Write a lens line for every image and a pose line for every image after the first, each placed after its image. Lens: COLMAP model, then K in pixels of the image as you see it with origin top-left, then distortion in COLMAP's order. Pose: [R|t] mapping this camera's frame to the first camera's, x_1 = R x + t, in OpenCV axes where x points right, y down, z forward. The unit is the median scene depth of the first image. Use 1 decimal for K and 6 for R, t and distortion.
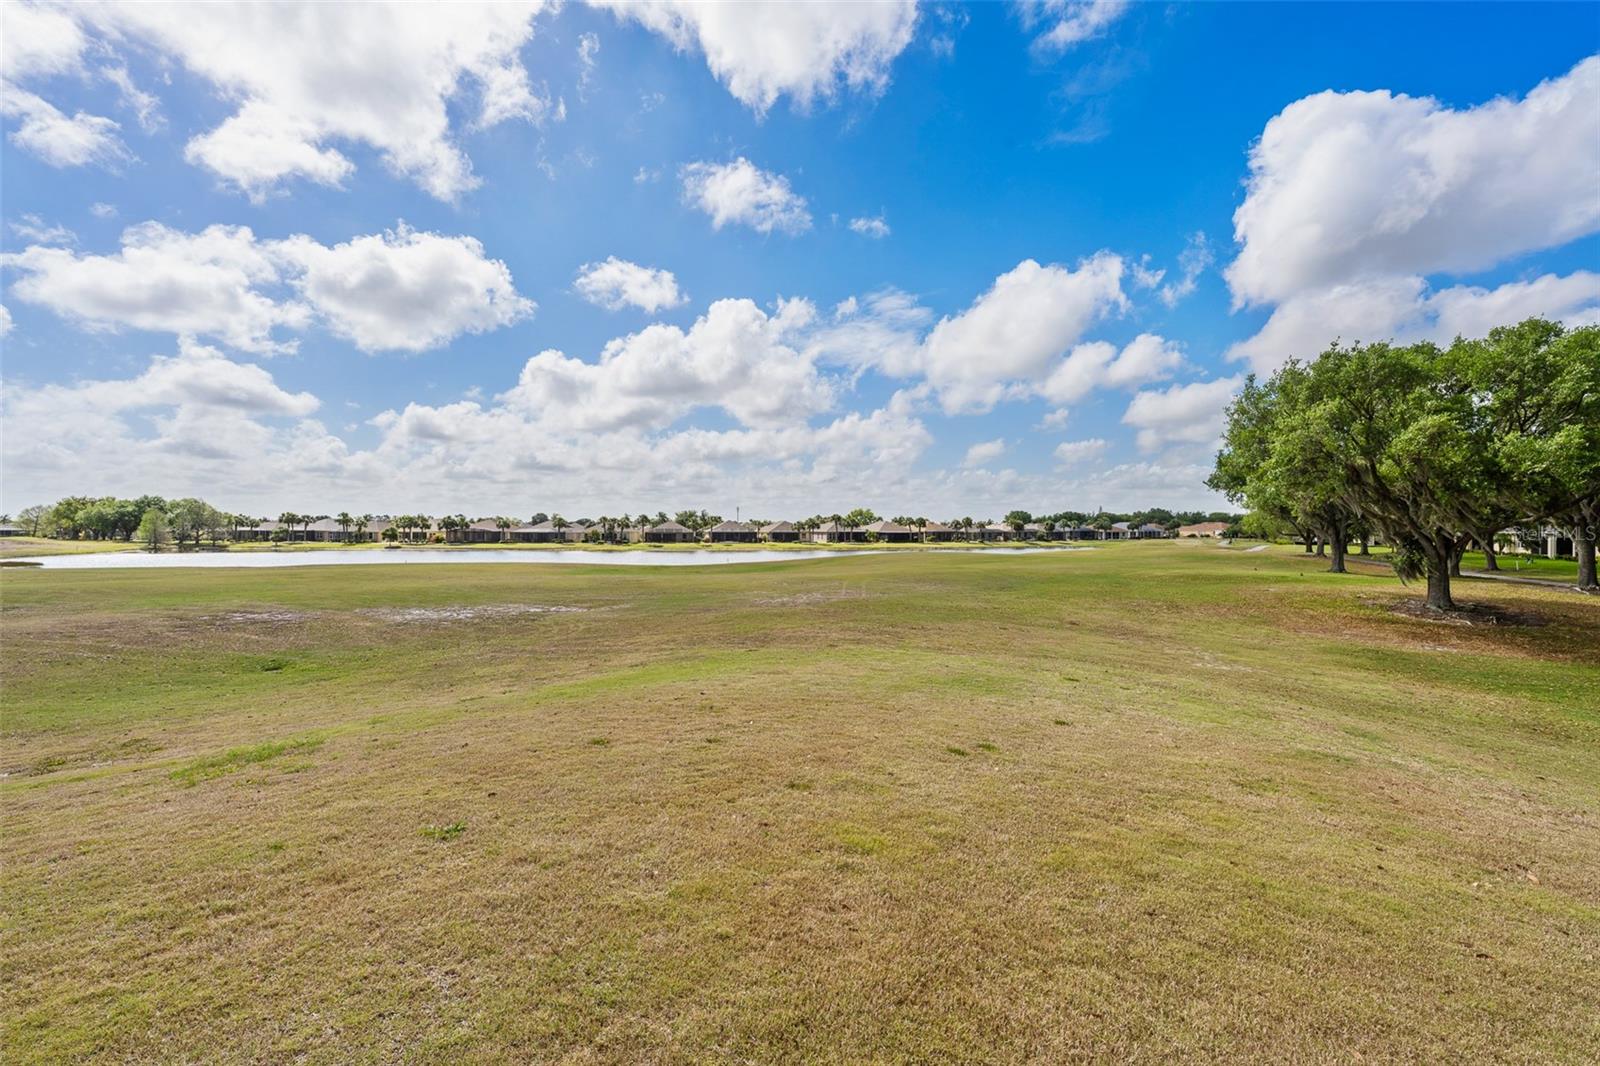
lens RADIAL K [[633.4, 0, 803.4], [0, 633.4, 533.7], [0, 0, 1]] dist [-0.001001, -0.000350]
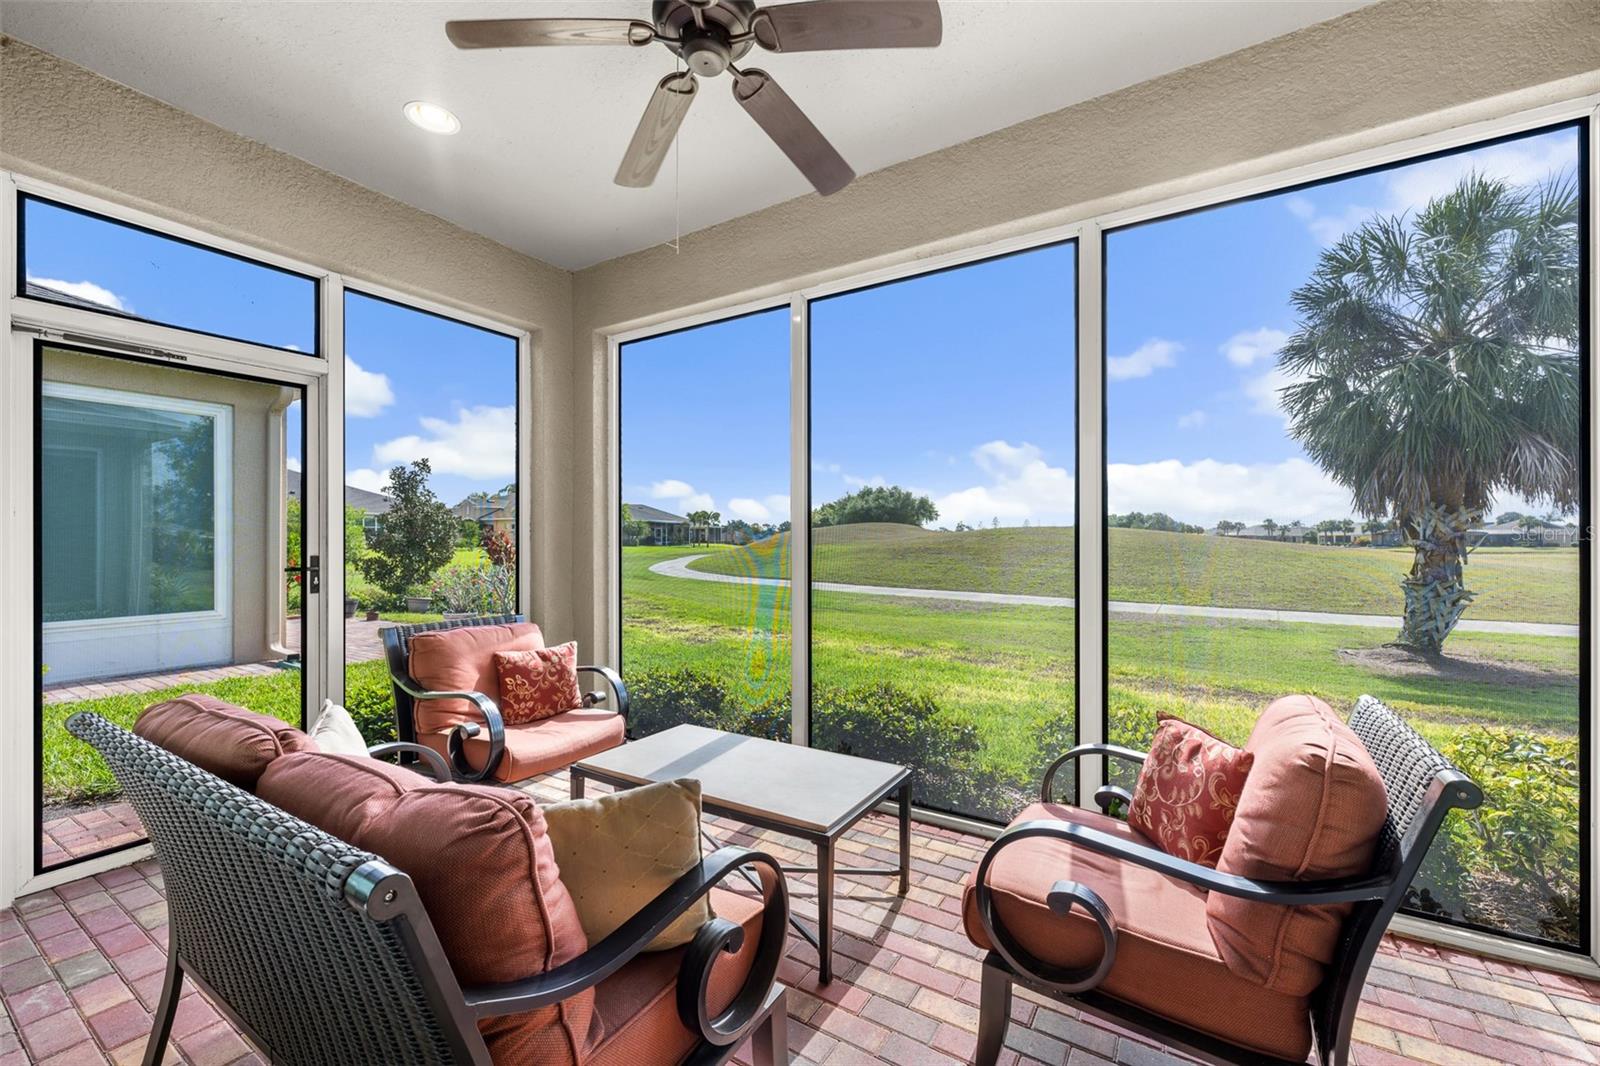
lens RADIAL K [[633.4, 0, 804.2], [0, 633.4, 537.4], [0, 0, 1]] dist [-0.001001, -0.000350]
pose [[0.283987, -0.008207, -0.958793, 0.133510], [0.002461, 0.999966, -0.007830, 0.006562], [0.958825, -0.000136, 0.283997, -0.133535]]
